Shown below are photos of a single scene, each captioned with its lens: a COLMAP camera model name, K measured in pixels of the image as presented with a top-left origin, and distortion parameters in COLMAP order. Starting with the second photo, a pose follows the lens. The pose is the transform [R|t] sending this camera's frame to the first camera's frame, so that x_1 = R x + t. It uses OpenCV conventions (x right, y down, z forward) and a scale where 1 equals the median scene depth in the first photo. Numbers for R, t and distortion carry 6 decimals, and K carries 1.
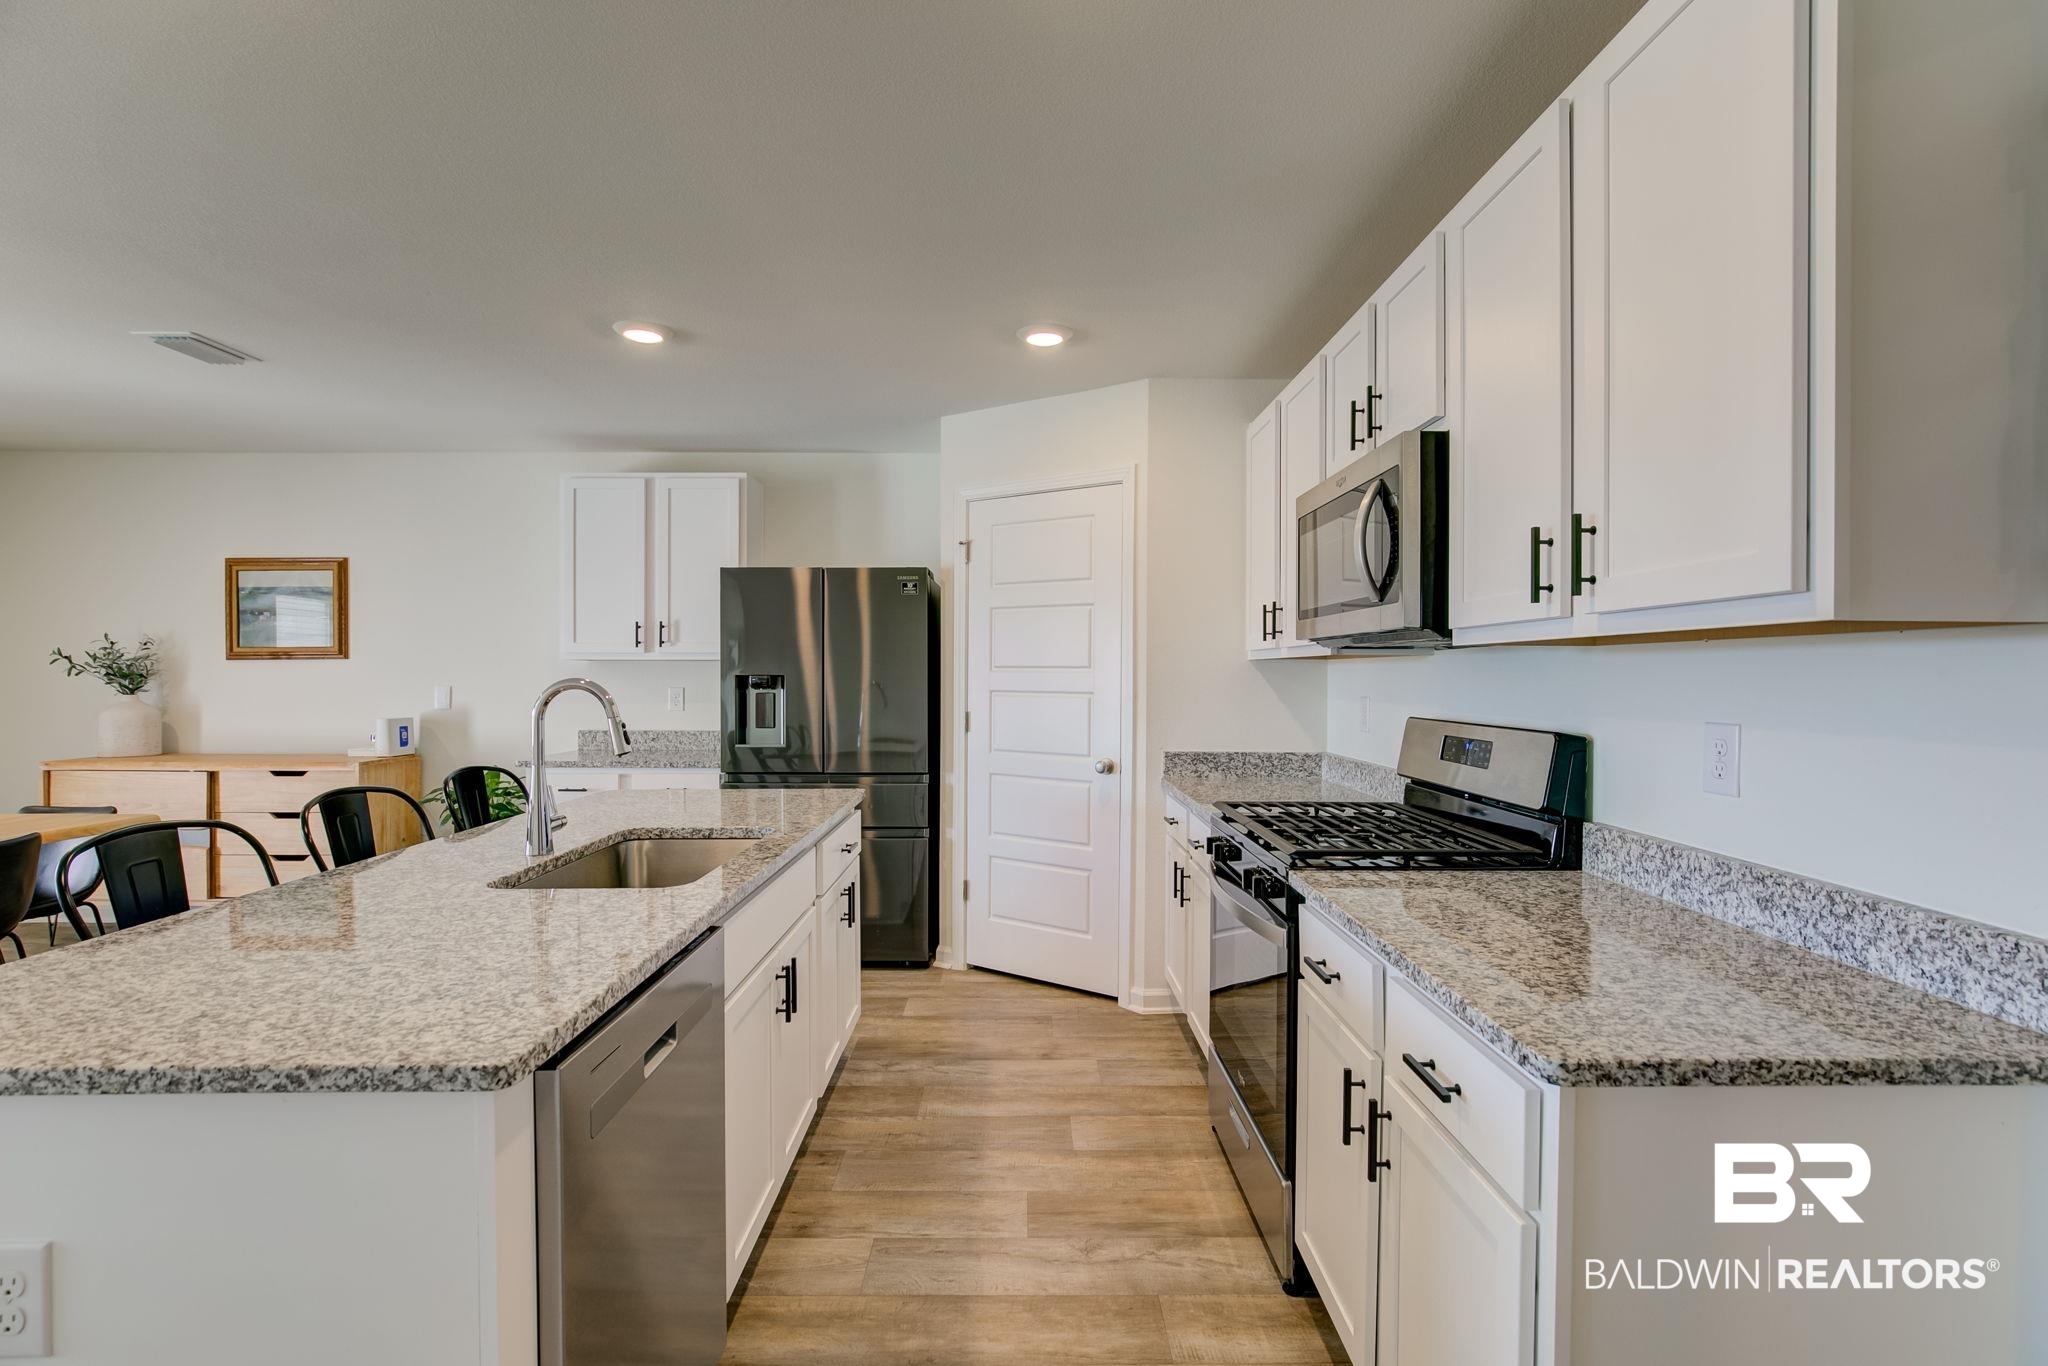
lens RADIAL K [[929.6, 0, 1028.5], [0, 929.6, 678.5], [0, 0, 1]] dist [-0.021695, 0.005255]
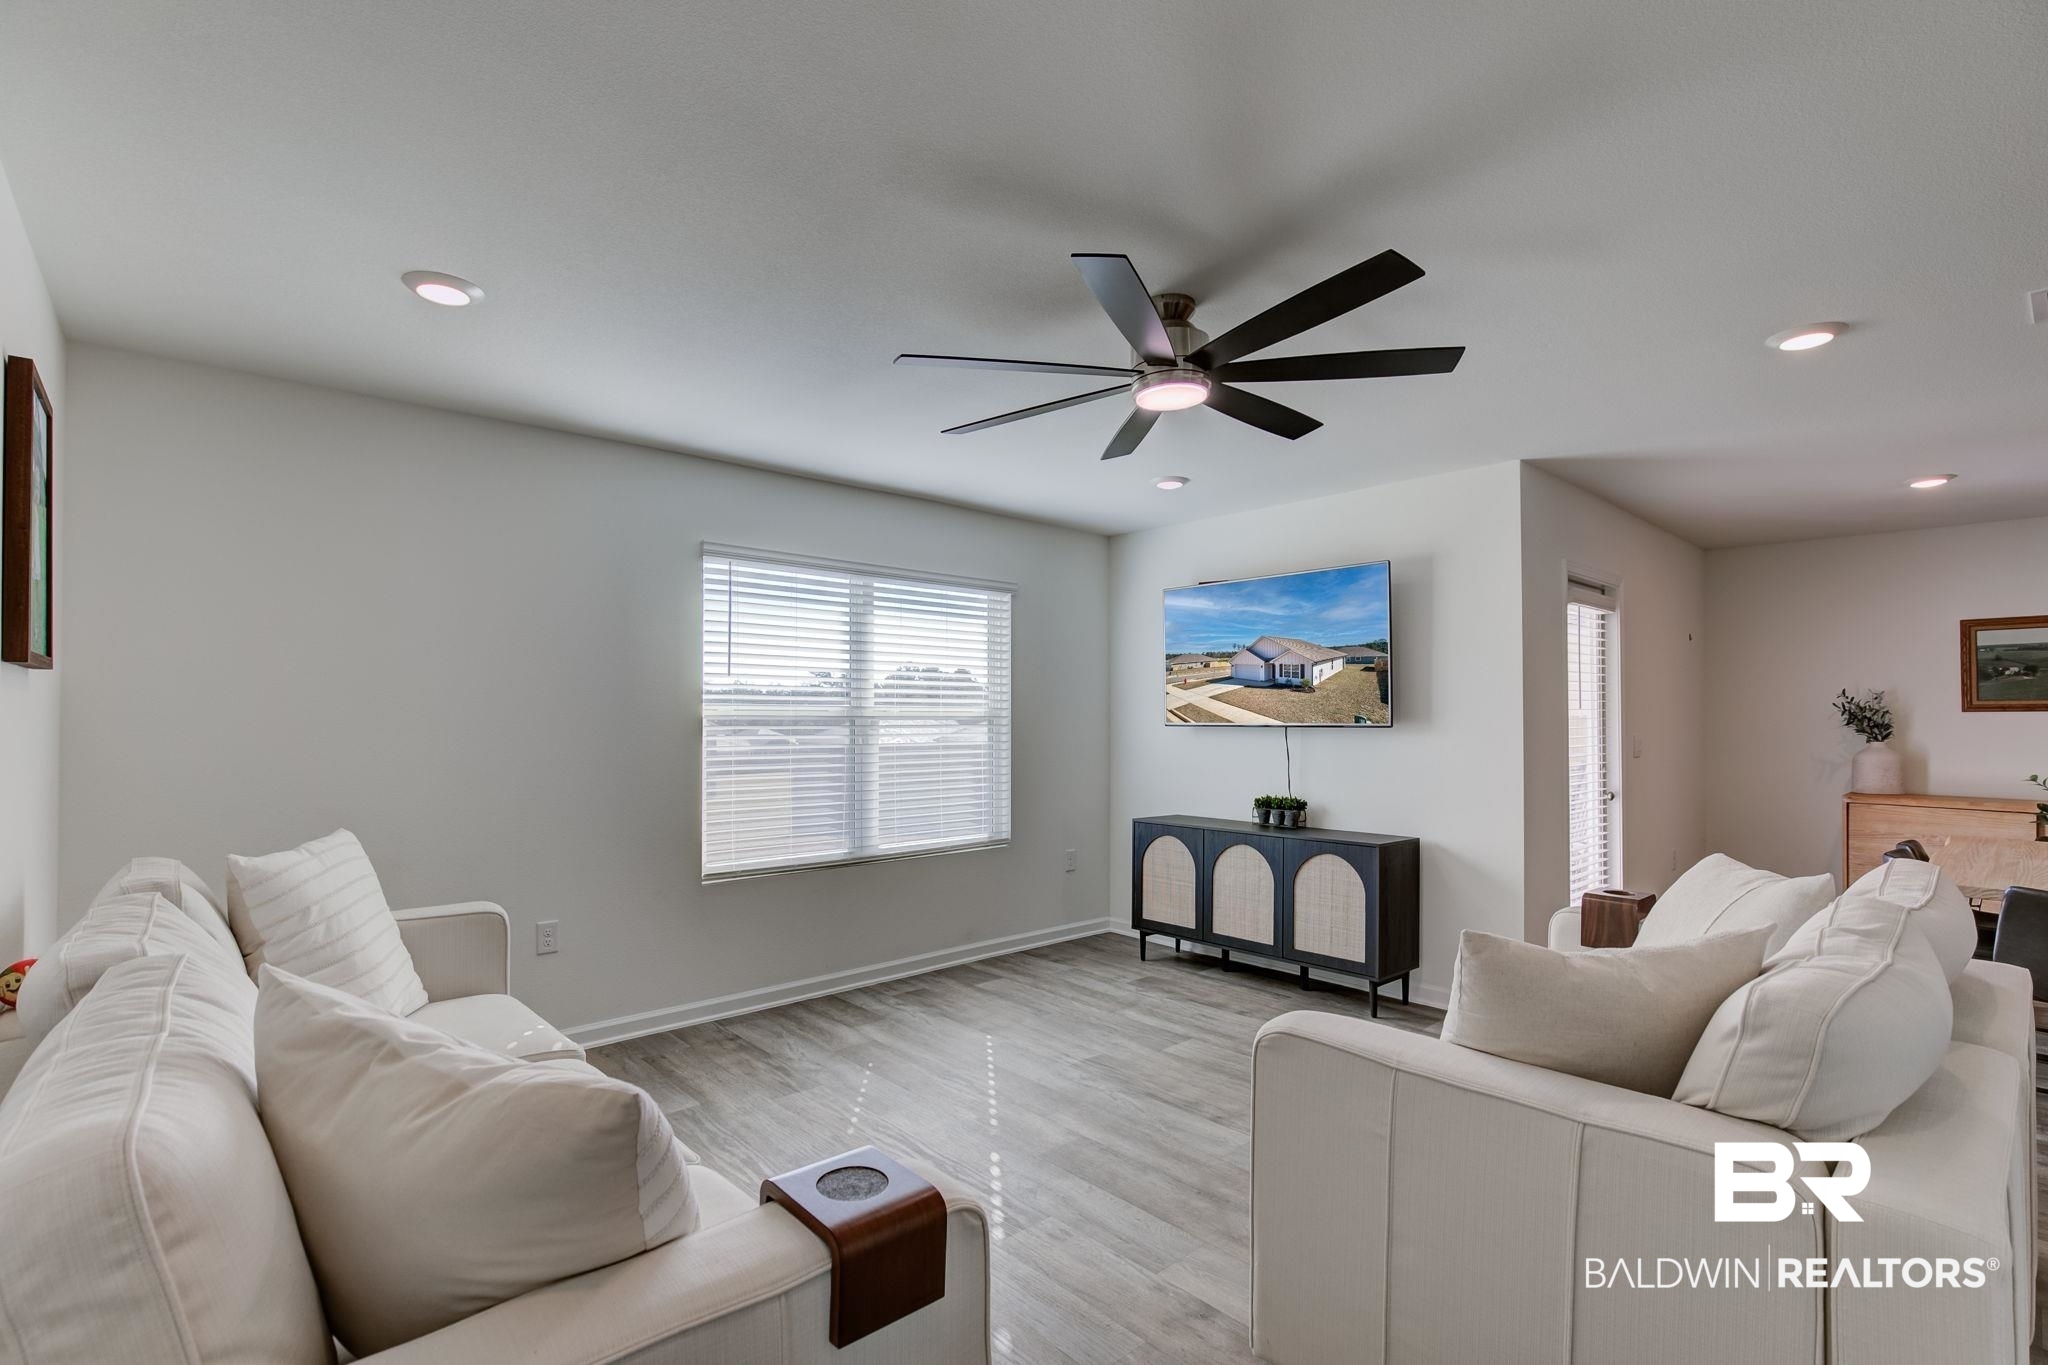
lens RADIAL K [[929.6, 0, 1033.8], [0, 929.6, 703.5], [0, 0, 1]] dist [-0.021695, 0.005255]
pose [[0.661582, -0.008591, -0.749823, -1.207919], [-0.007510, 0.999808, -0.018082, -0.002591], [0.749835, 0.017594, 0.661391, -0.873793]]
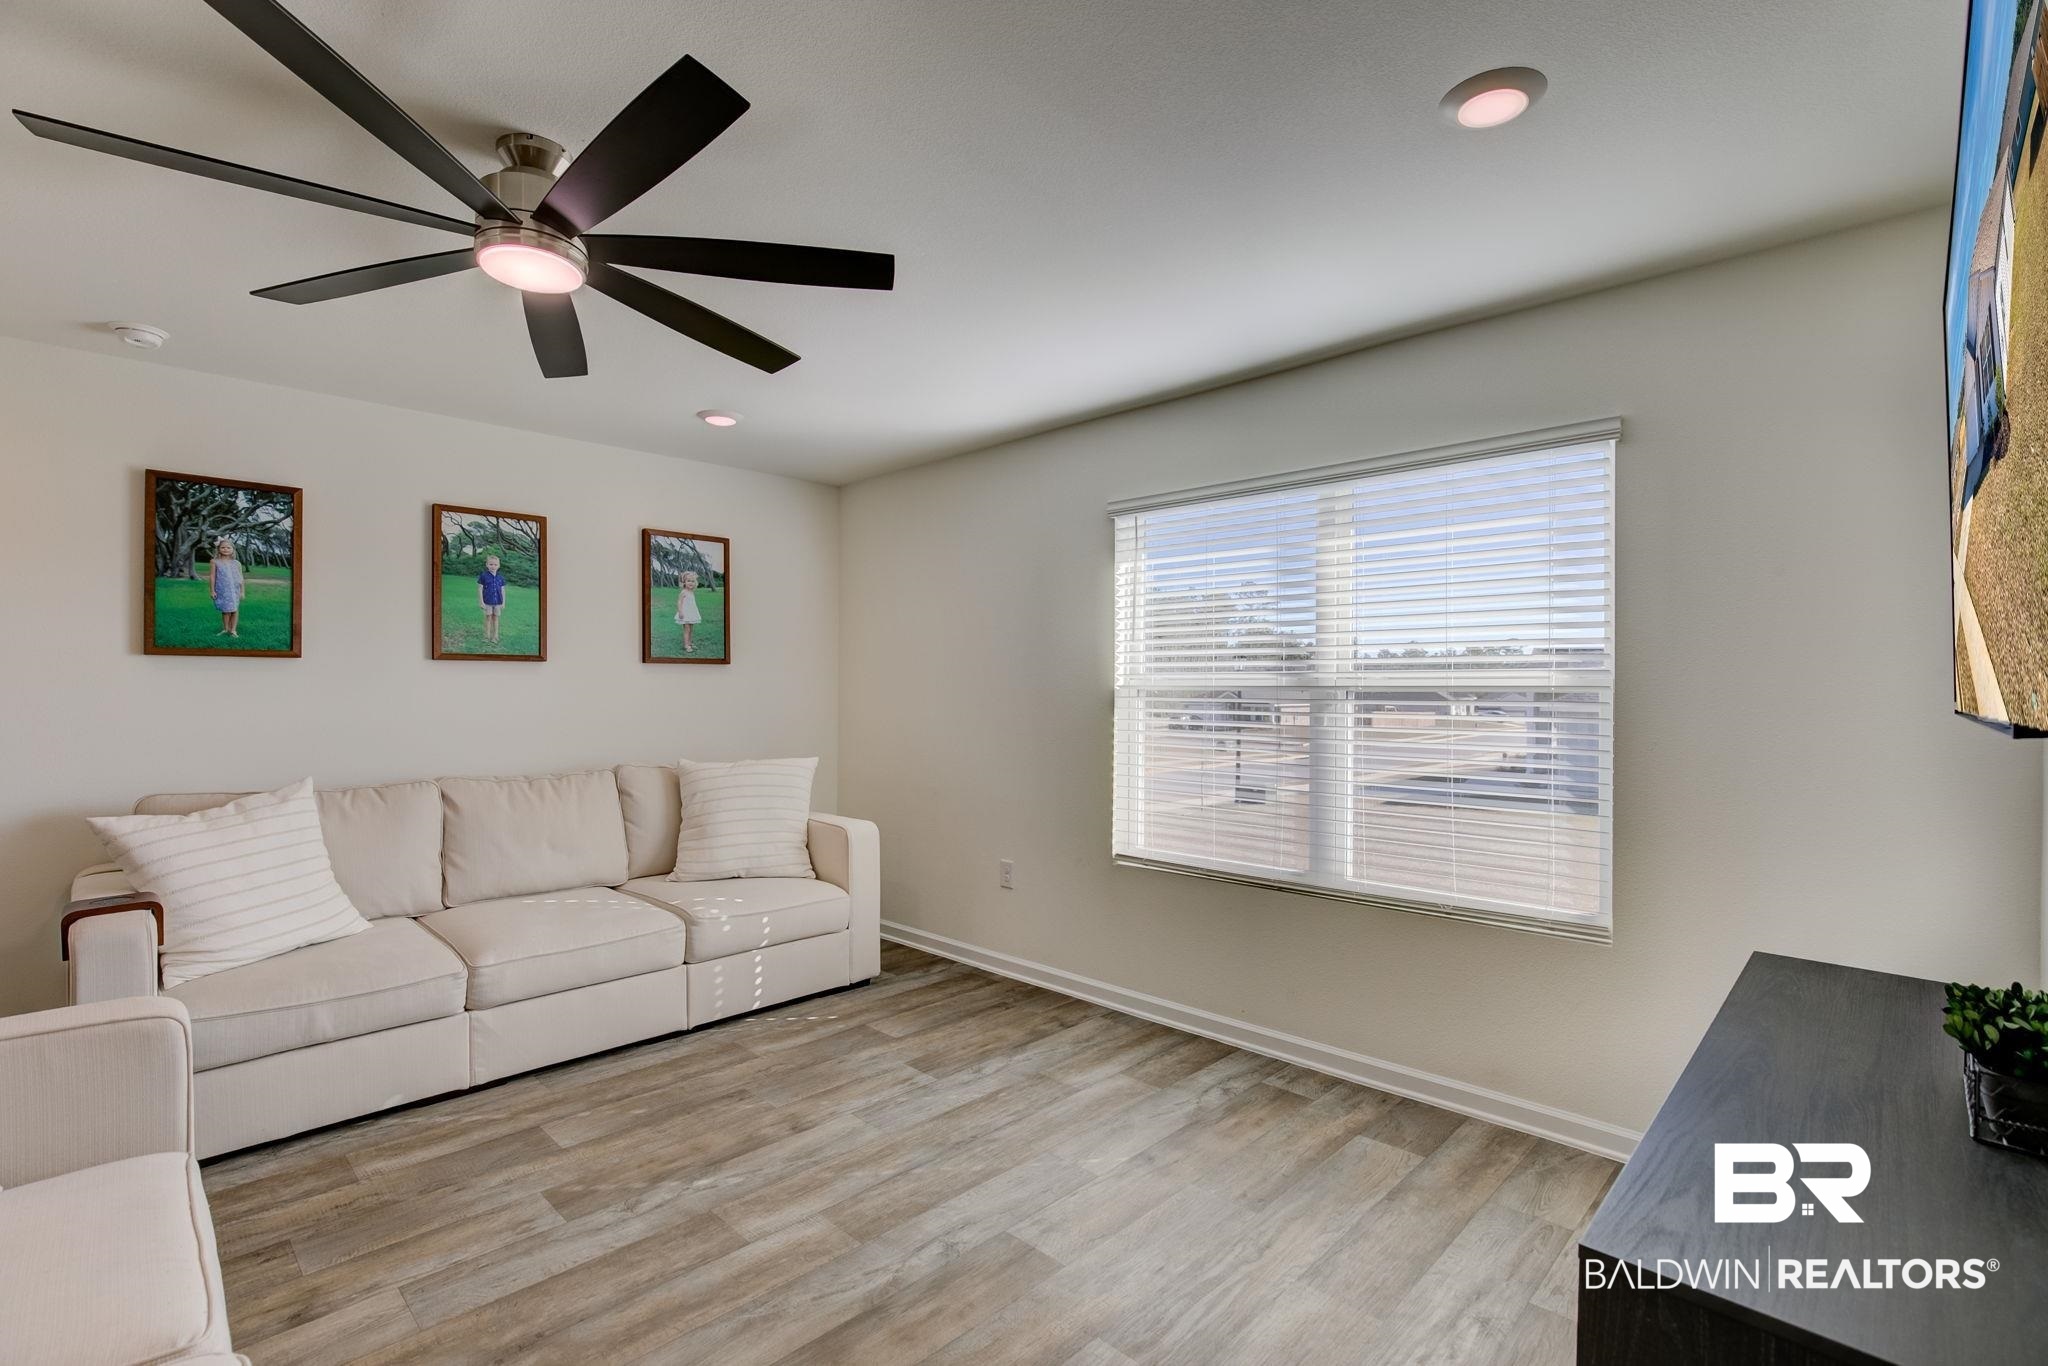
lens RADIAL K [[929.6, 0, 1023.7], [0, 929.6, 684.5], [0, 0, 1]] dist [-0.021695, 0.005255]
pose [[-0.709666, -0.000922, -0.704538, -1.527577], [-0.004931, 0.999981, 0.003657, -0.010719], [0.704521, 0.006069, -0.709657, 0.407222]]
